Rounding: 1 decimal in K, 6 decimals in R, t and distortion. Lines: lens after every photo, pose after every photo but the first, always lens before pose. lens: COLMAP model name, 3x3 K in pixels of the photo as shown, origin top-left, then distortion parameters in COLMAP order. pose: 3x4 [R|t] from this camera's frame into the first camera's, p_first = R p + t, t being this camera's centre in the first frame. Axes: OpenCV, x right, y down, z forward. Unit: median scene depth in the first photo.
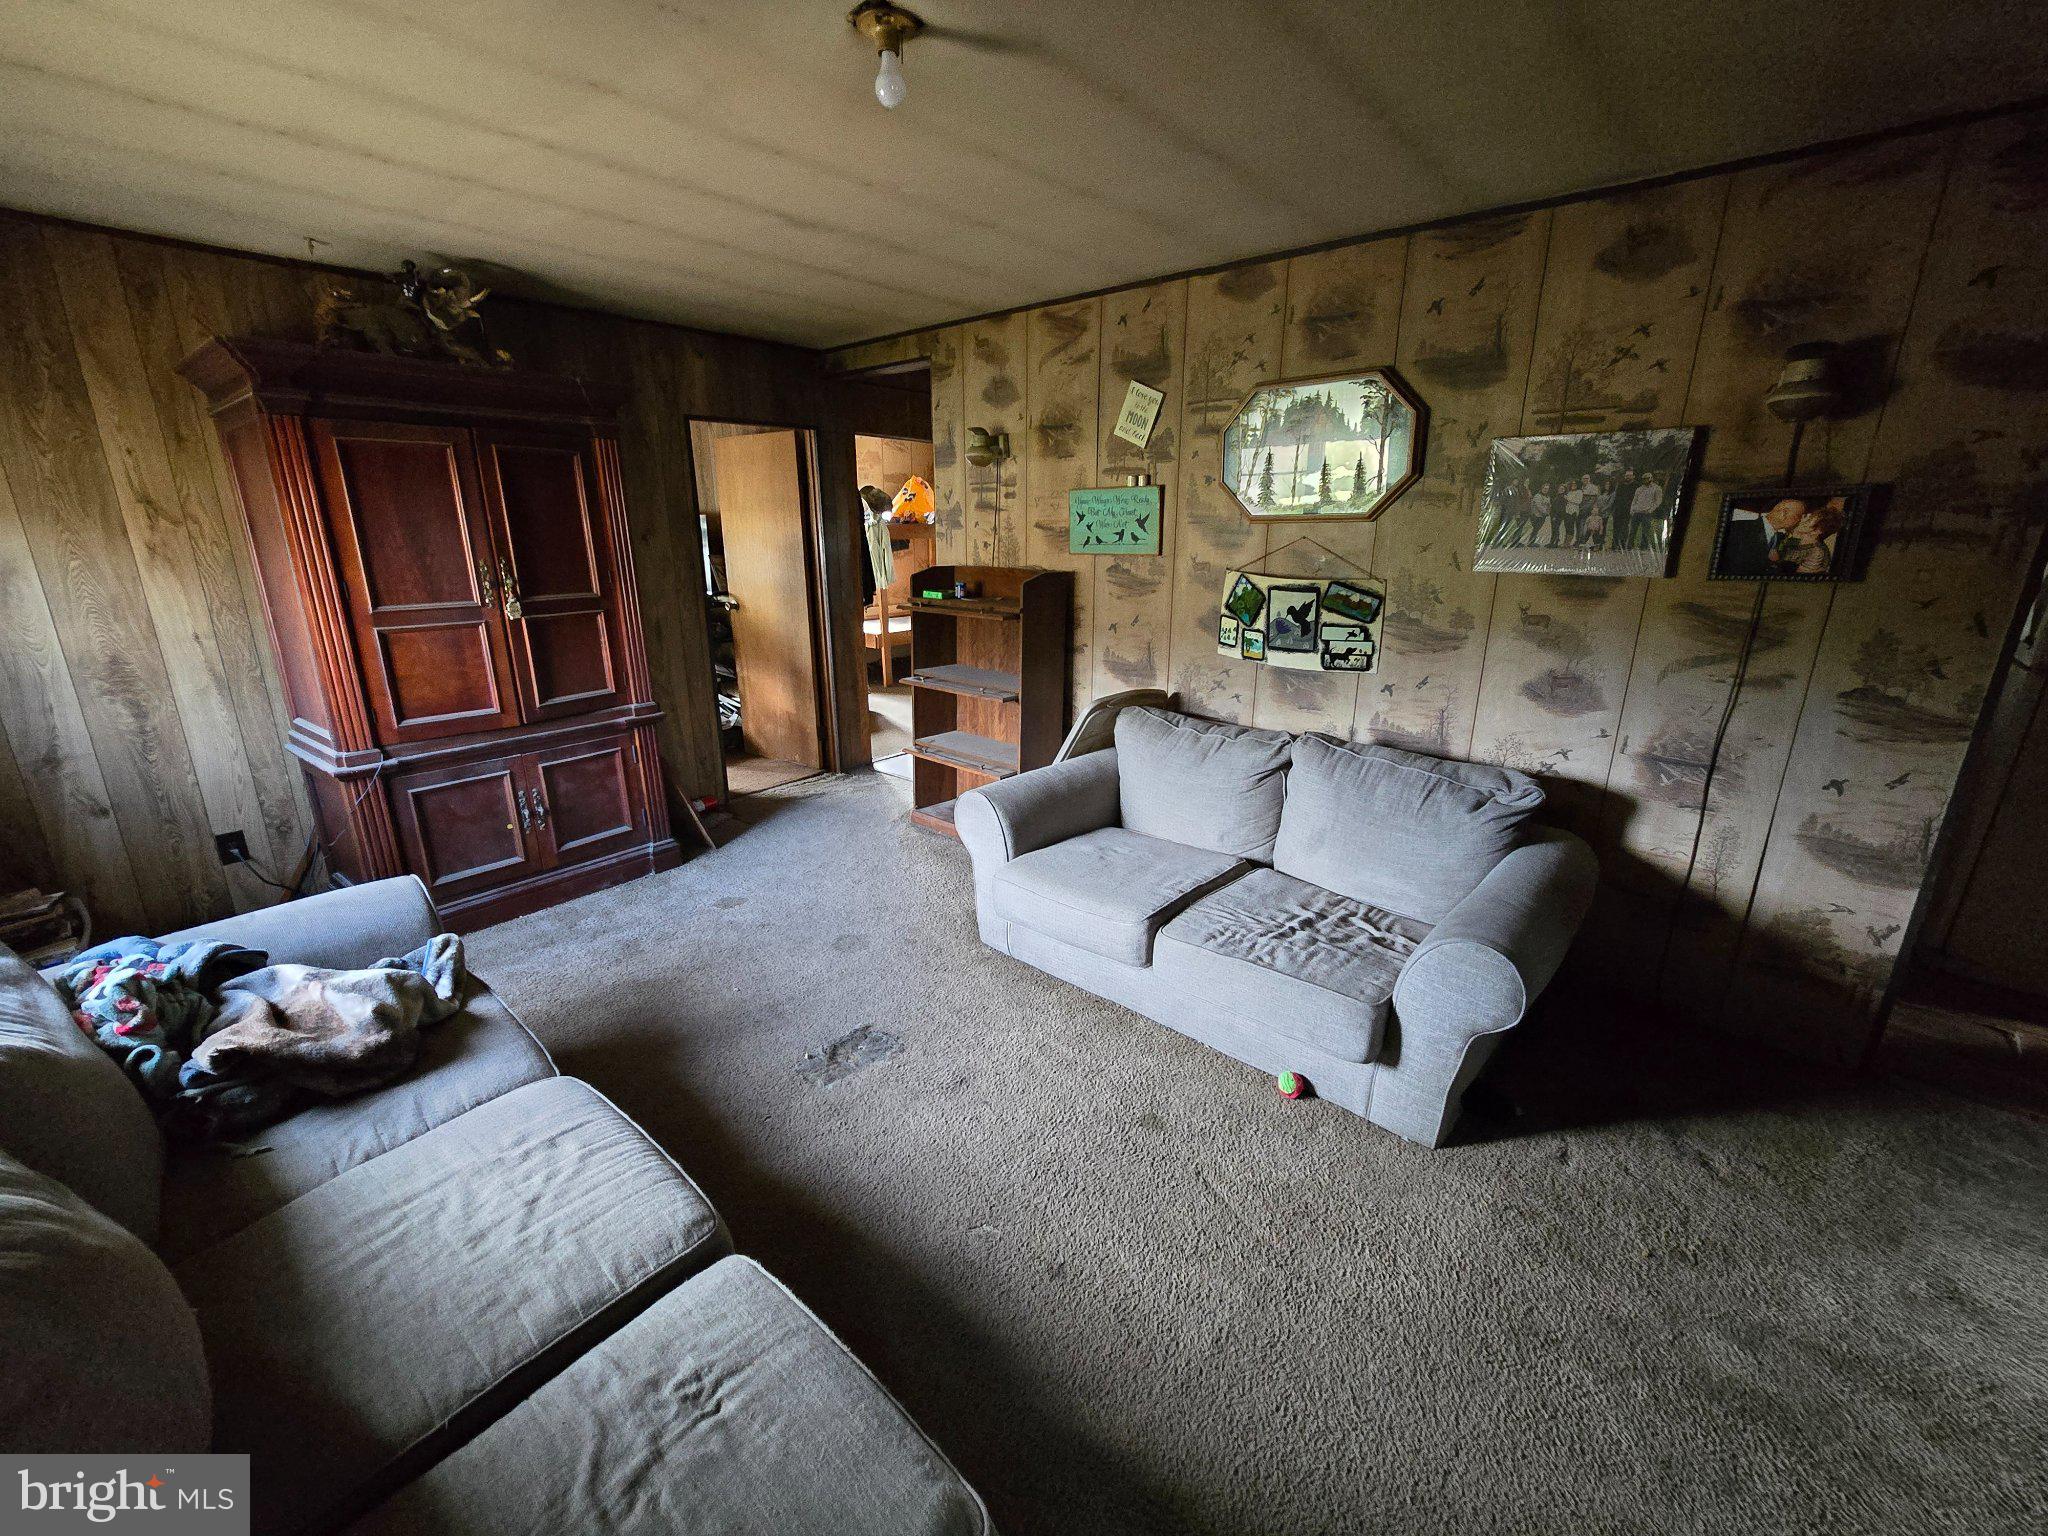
lens RADIAL K [[841.7, 0, 1020.5], [0, 841.7, 764.8], [0, 0, 1]] dist [-0.004587, -0.000532]
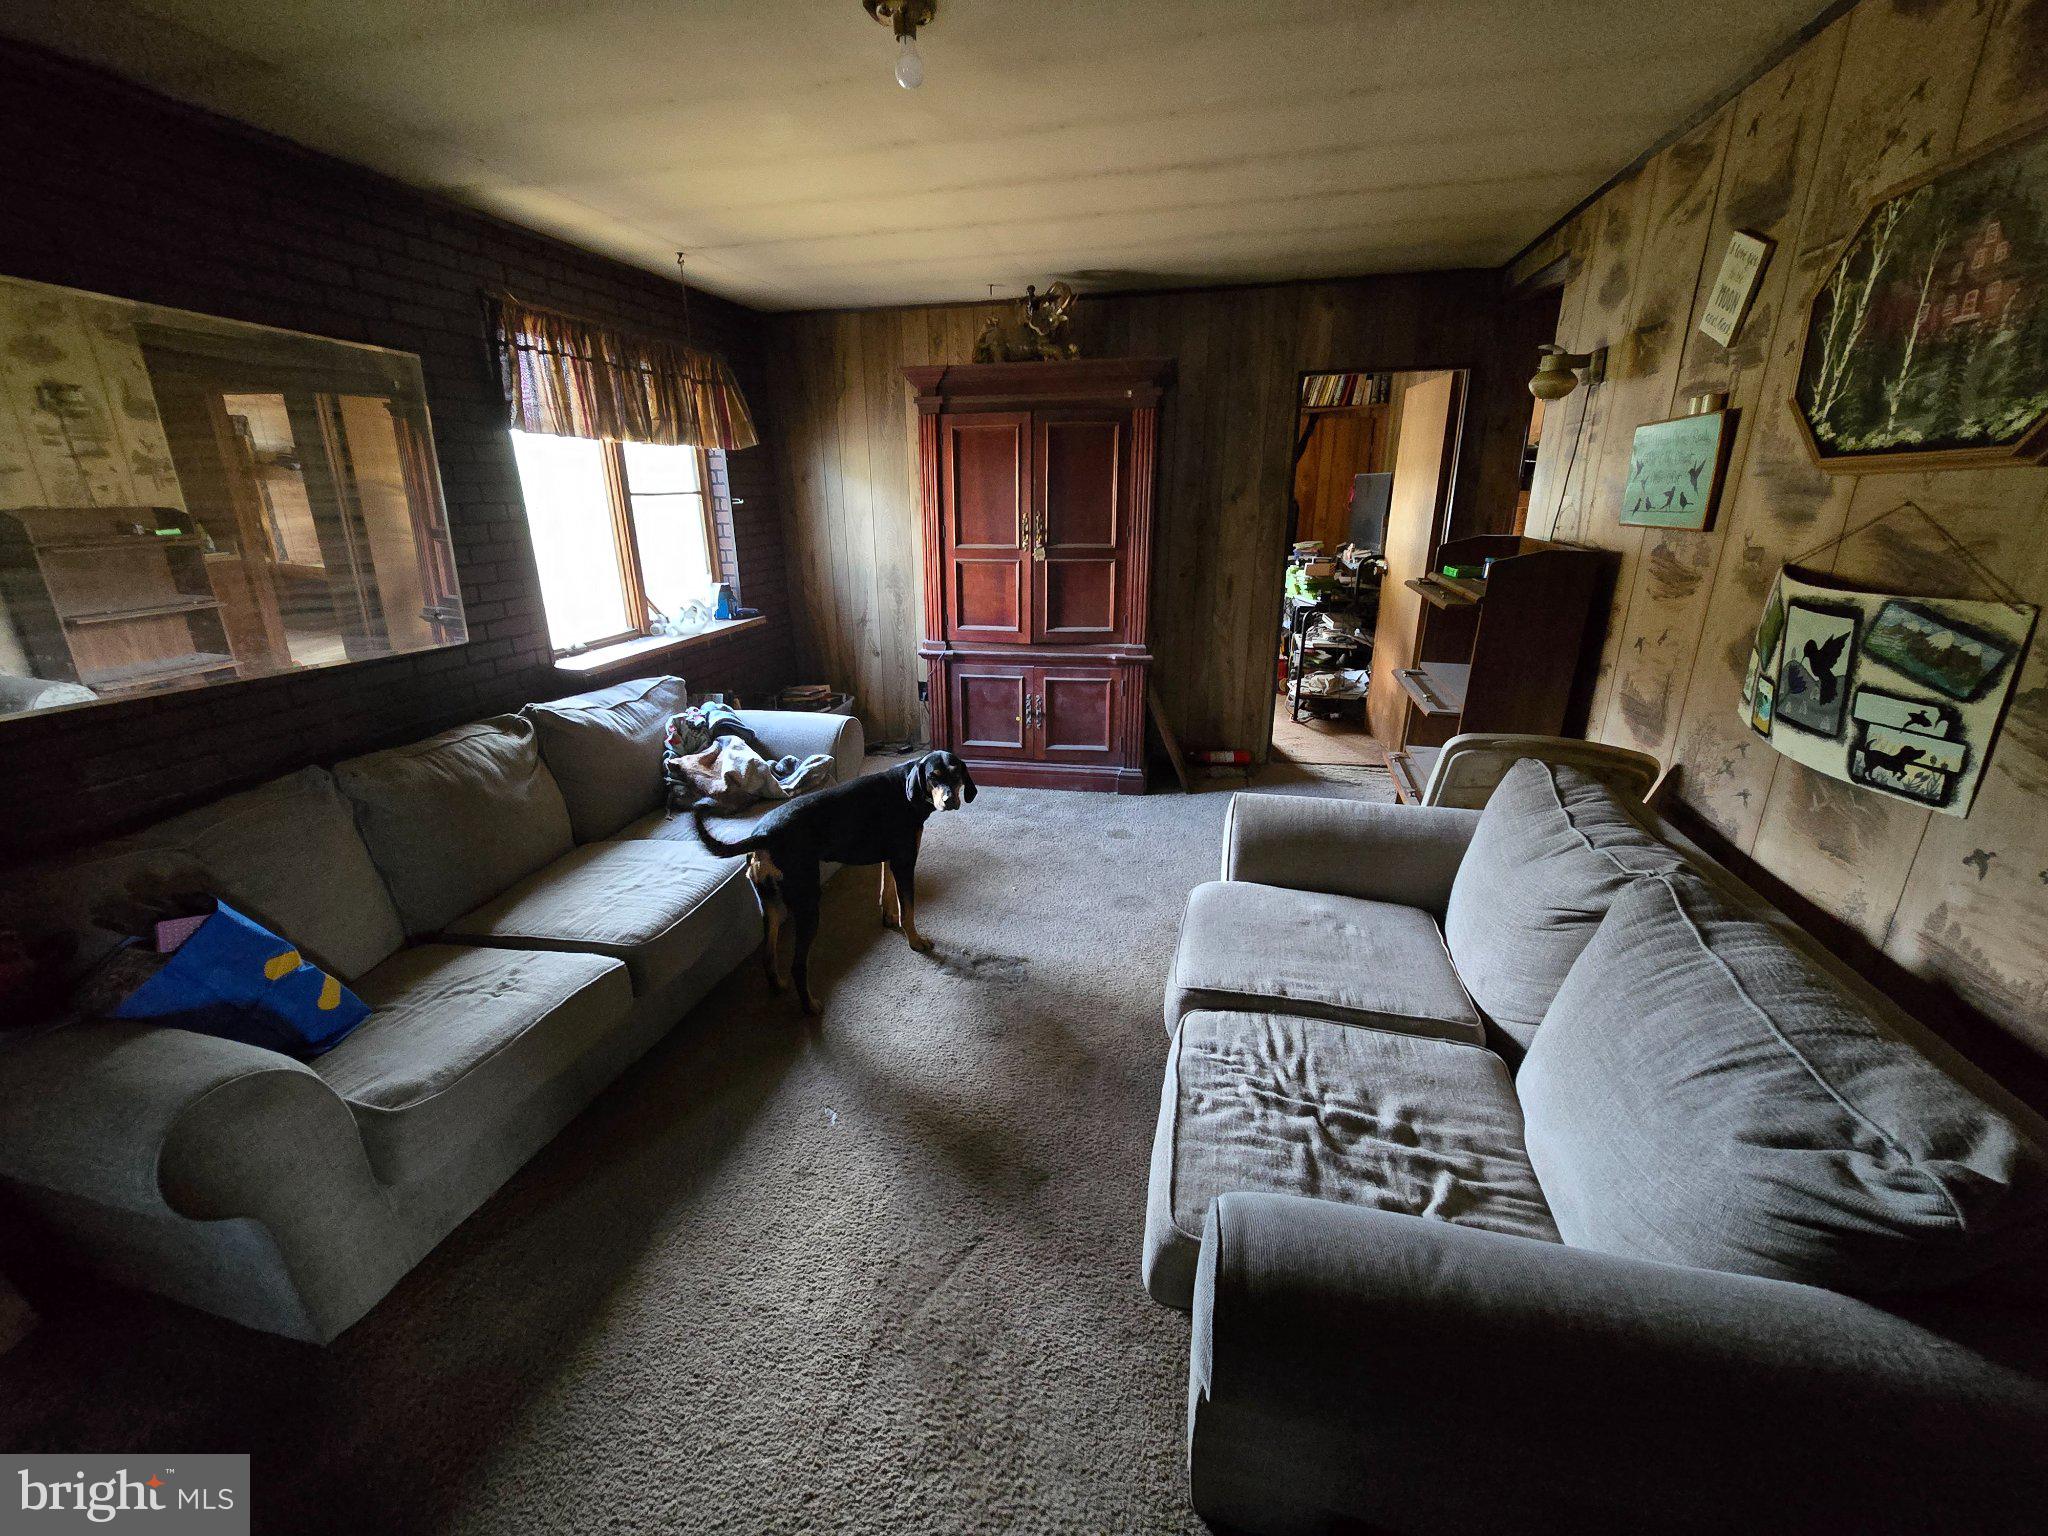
lens RADIAL K [[841.7, 0, 1020.5], [0, 841.7, 764.8], [0, 0, 1]] dist [-0.004587, -0.000532]
pose [[0.469713, 0.270717, -0.840287, 0.542365], [-0.233222, 0.956059, 0.177646, -0.096594], [0.851456, 0.112531, 0.512211, 0.350074]]
